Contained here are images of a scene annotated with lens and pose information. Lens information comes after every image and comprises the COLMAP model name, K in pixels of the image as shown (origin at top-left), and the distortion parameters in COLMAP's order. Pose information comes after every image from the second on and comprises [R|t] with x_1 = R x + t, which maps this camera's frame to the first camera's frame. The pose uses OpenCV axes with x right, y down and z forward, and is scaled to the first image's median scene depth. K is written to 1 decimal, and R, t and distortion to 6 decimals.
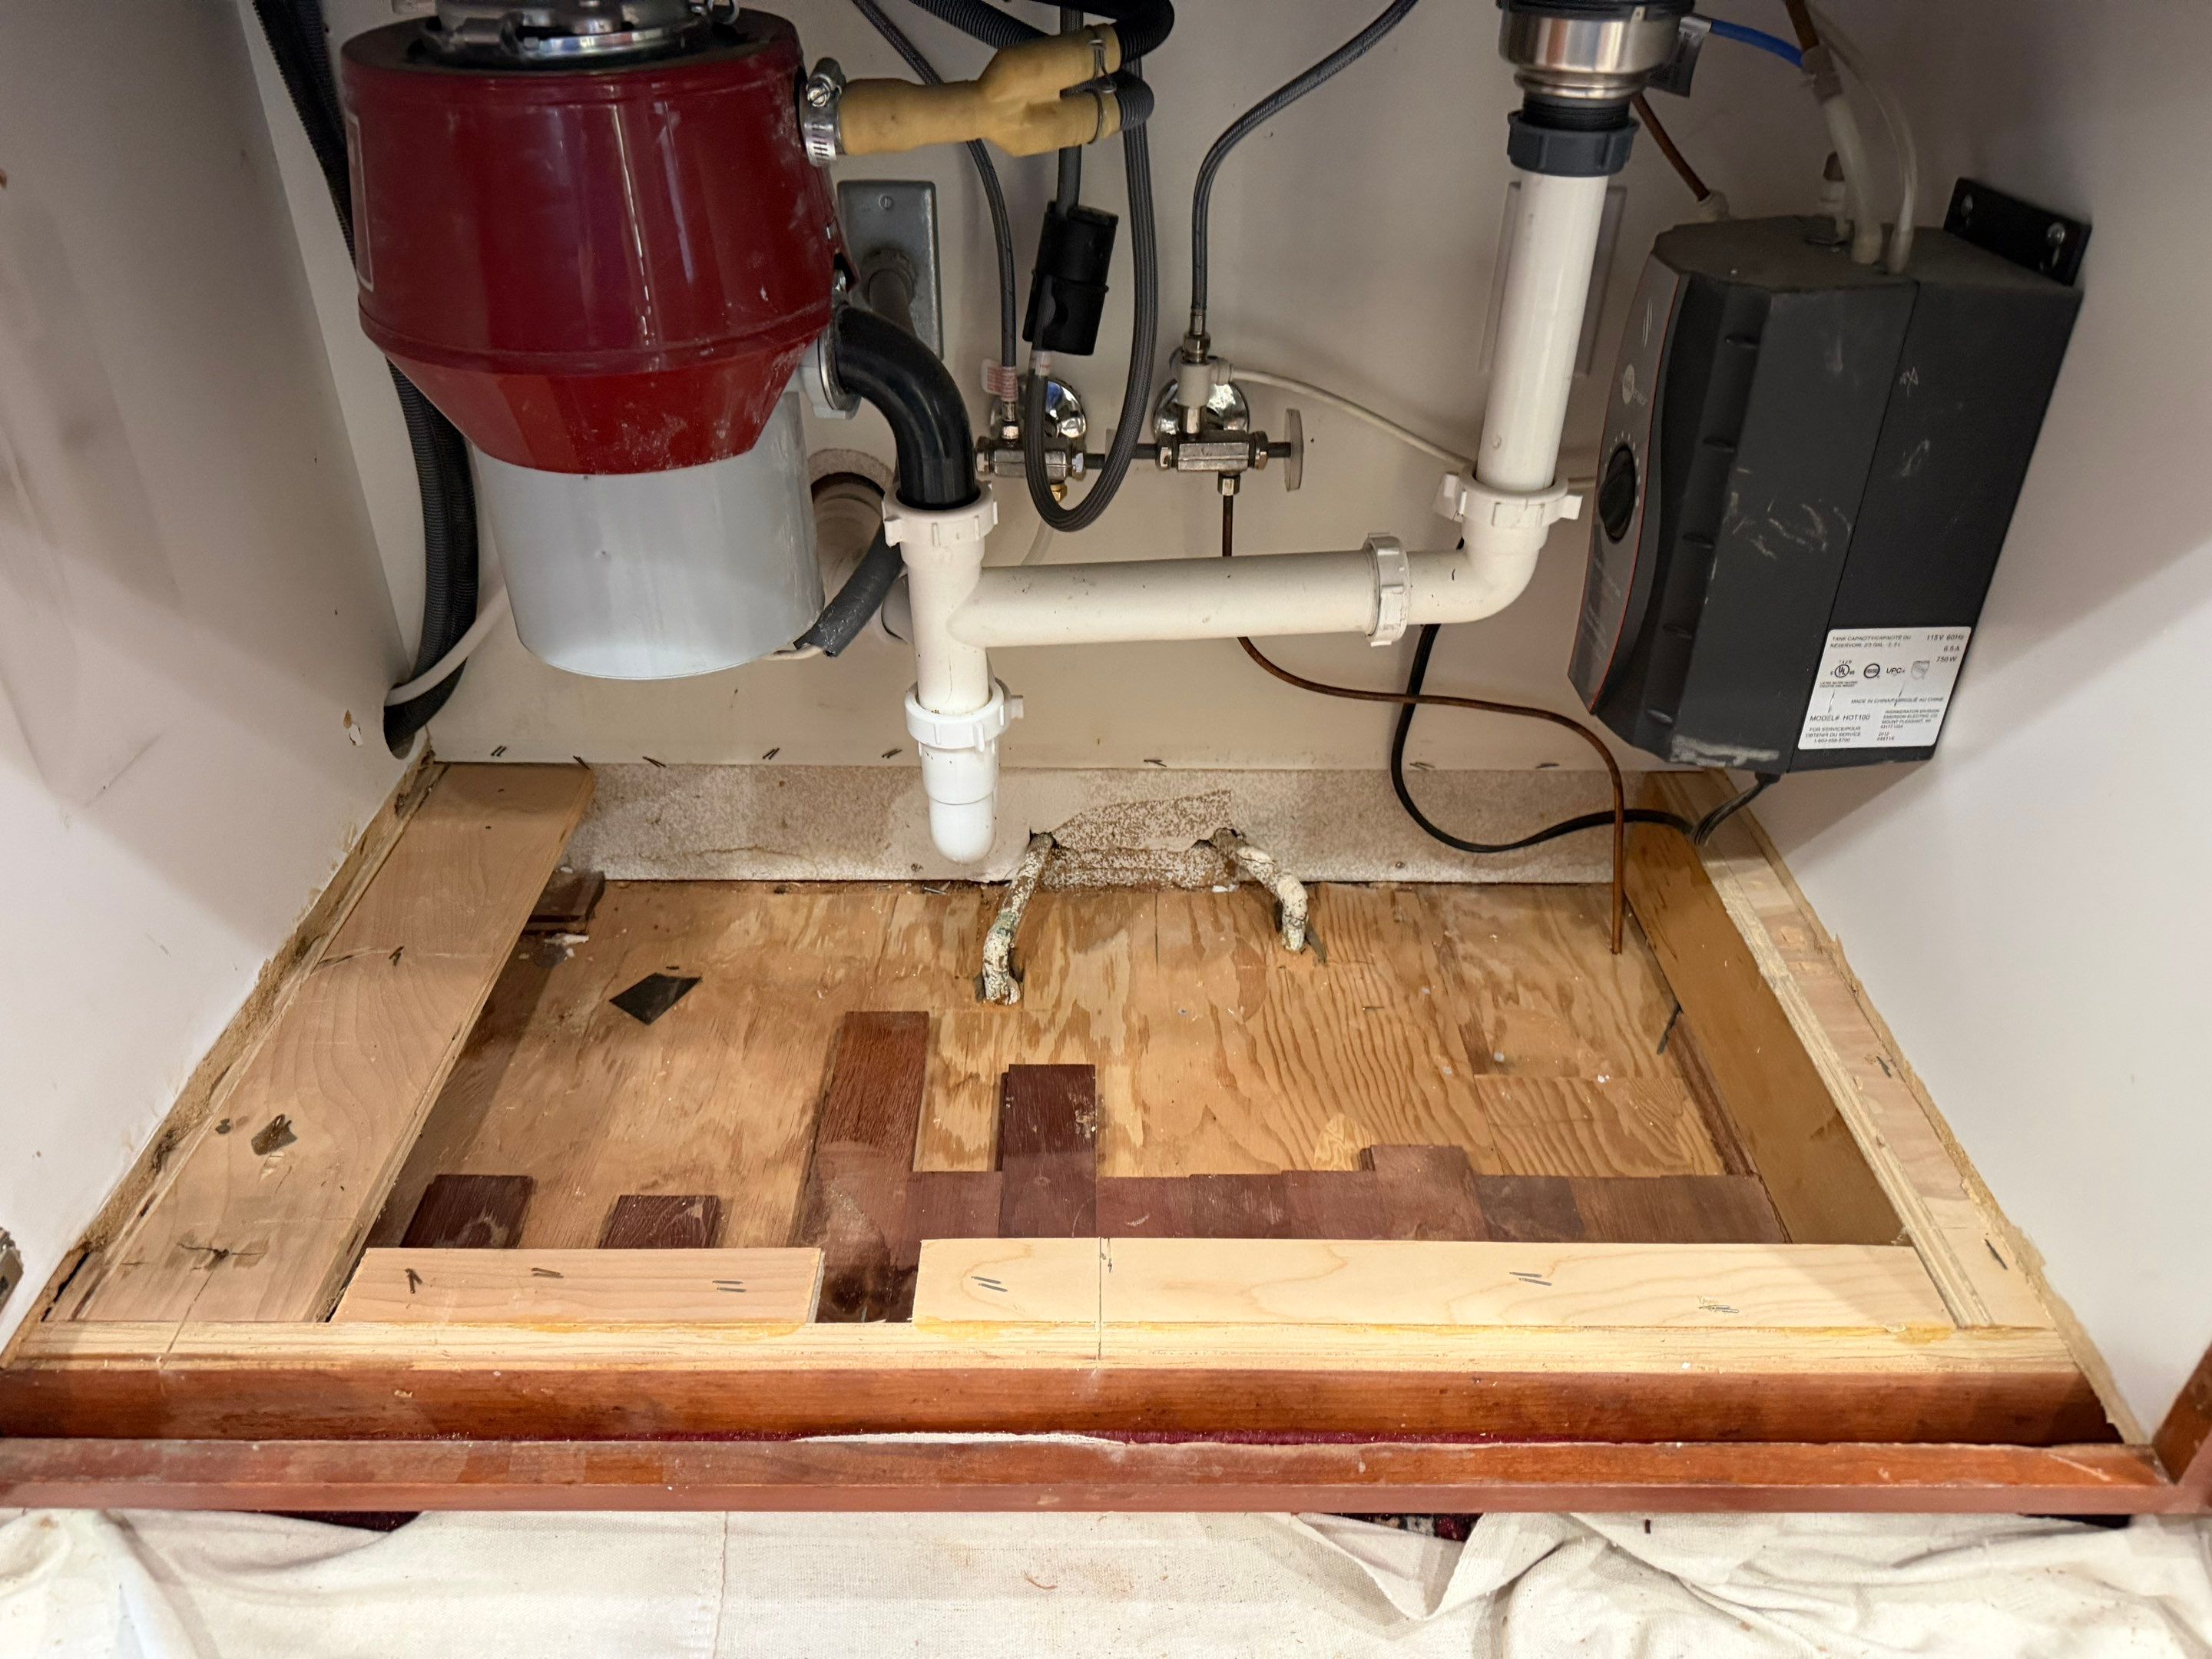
lens RADIAL K [[1580.1, 0, 1106.0], [0, 1580.1, 829.5], [0, 0, 1]] dist [0.049903, -0.086961]
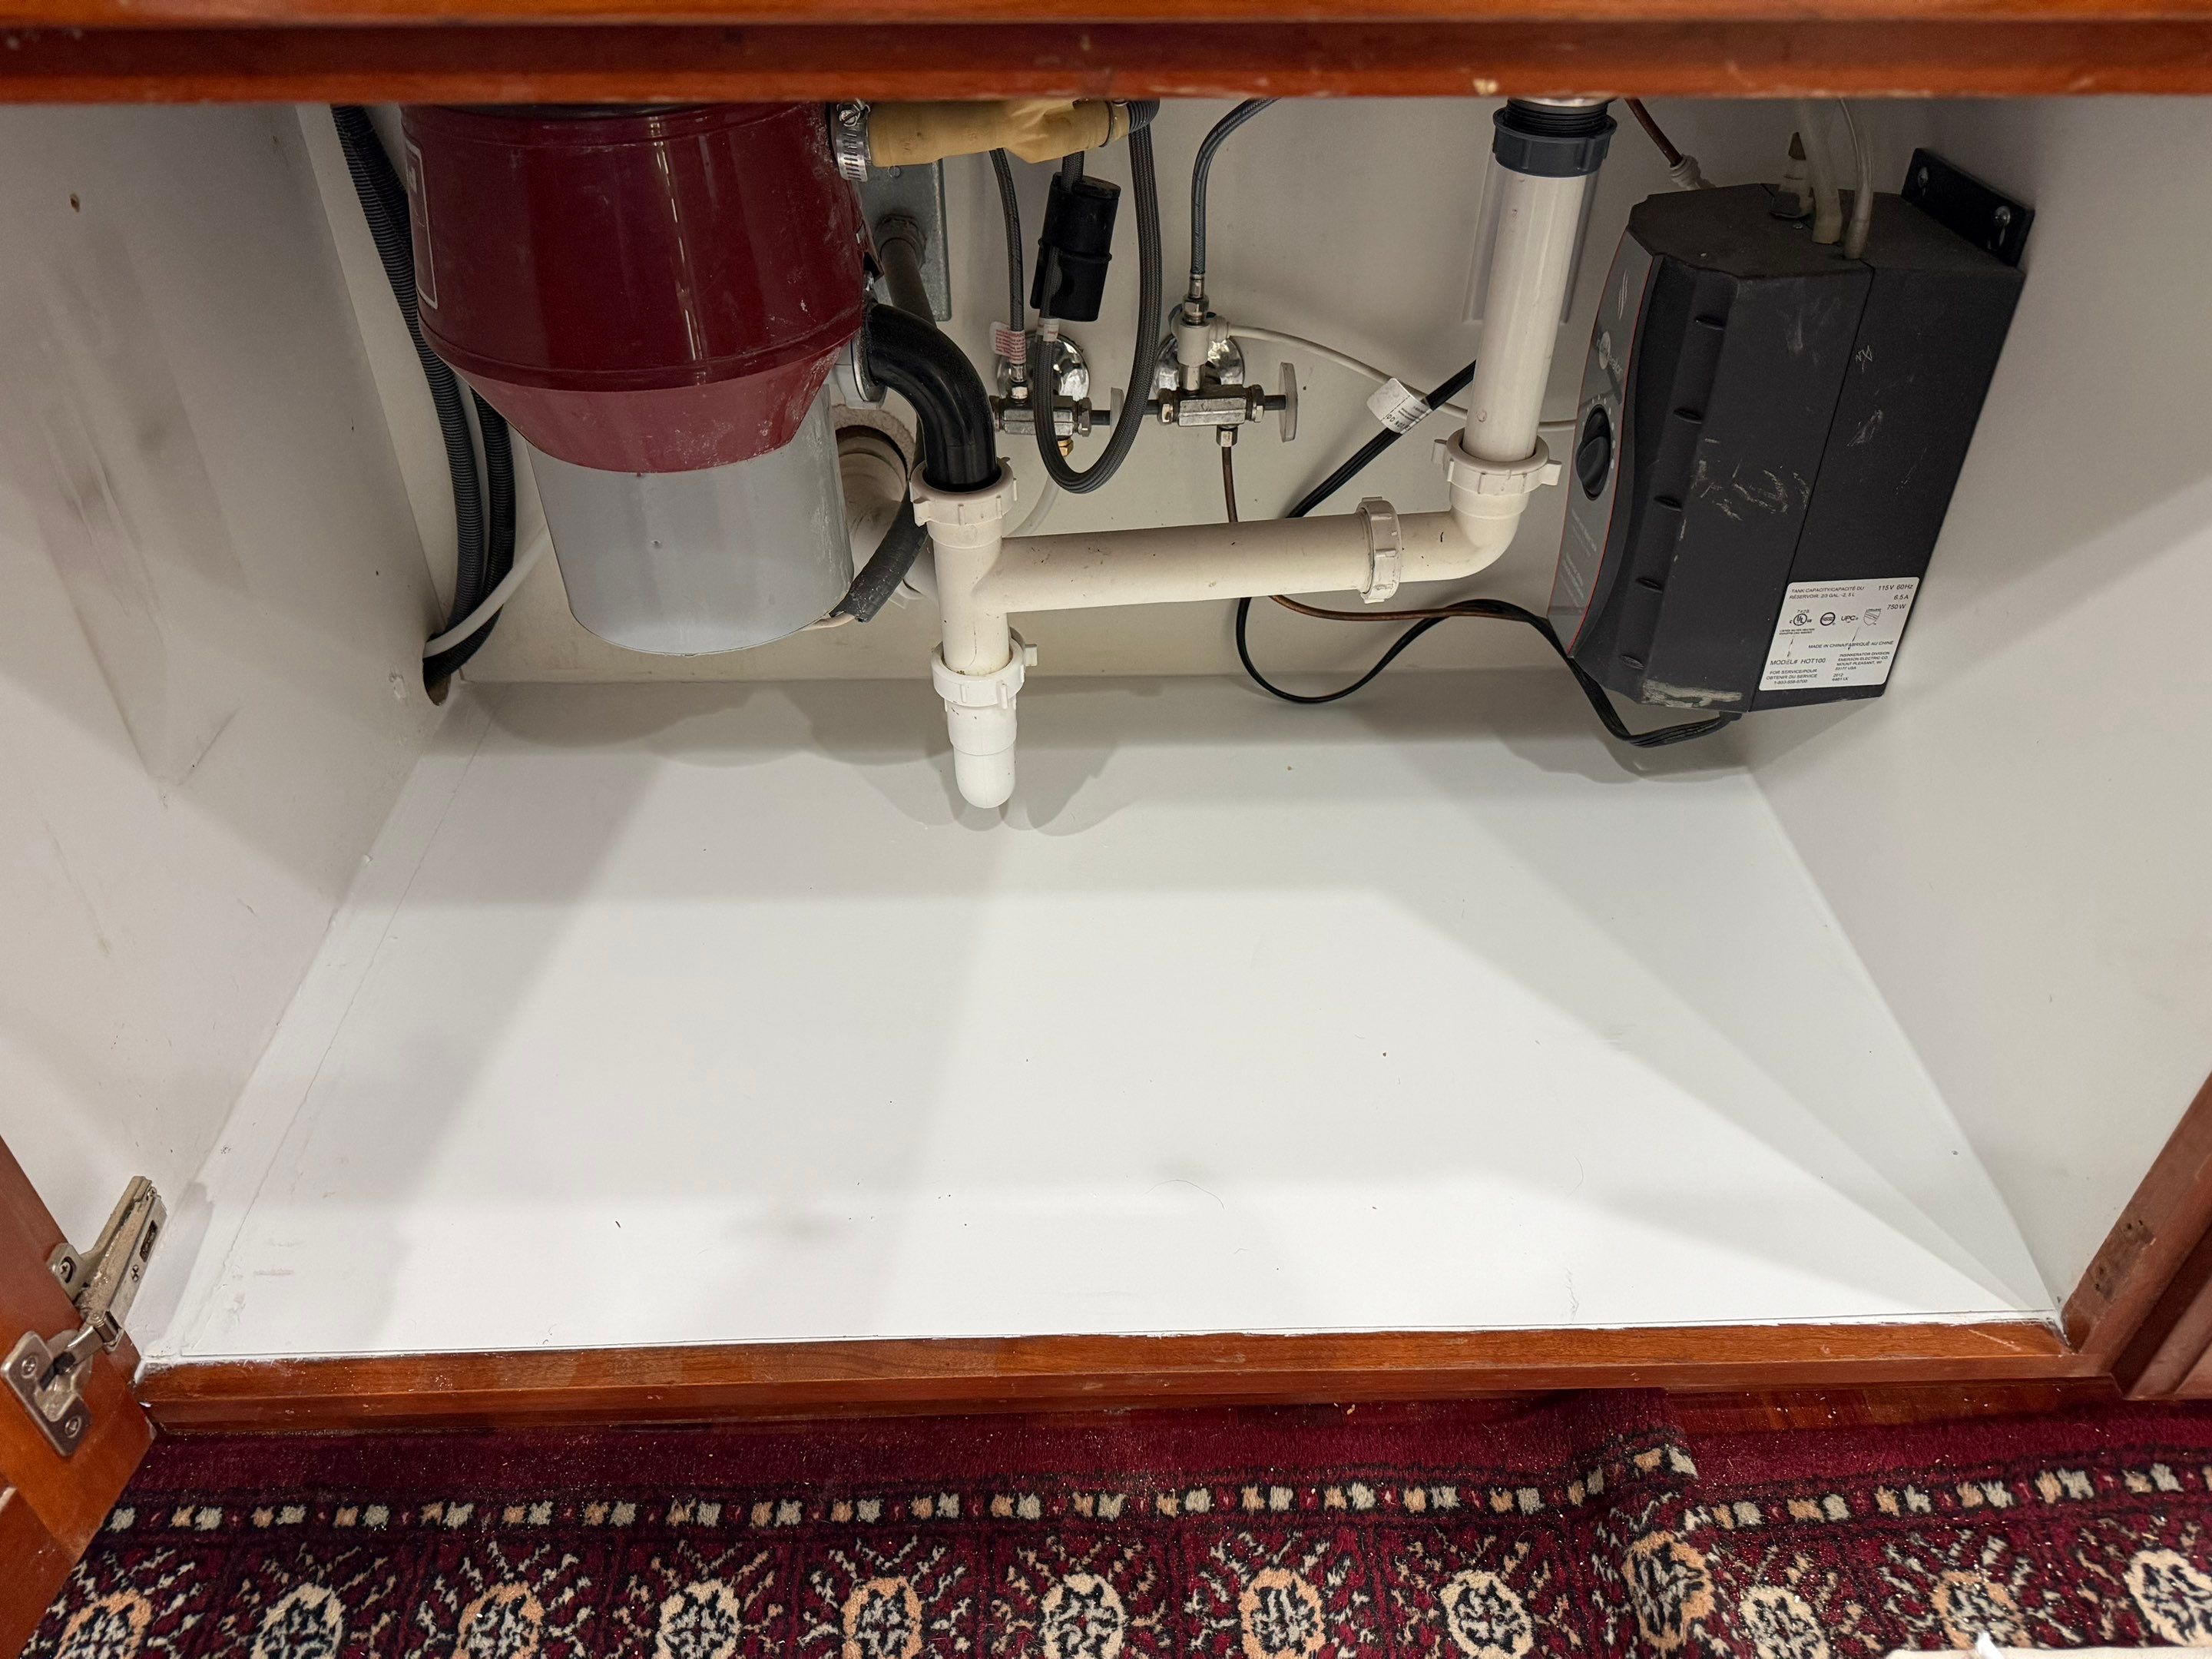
lens RADIAL K [[1589.1, 0, 1106.6], [0, 1589.1, 798.8], [0, 0, 1]] dist [0.068775, -0.121810]
pose [[0.999667, -0.020190, 0.016082, -0.028451], [0.018978, 0.997204, 0.072282, -0.065265], [-0.017496, -0.071953, 0.997255, -0.086800]]
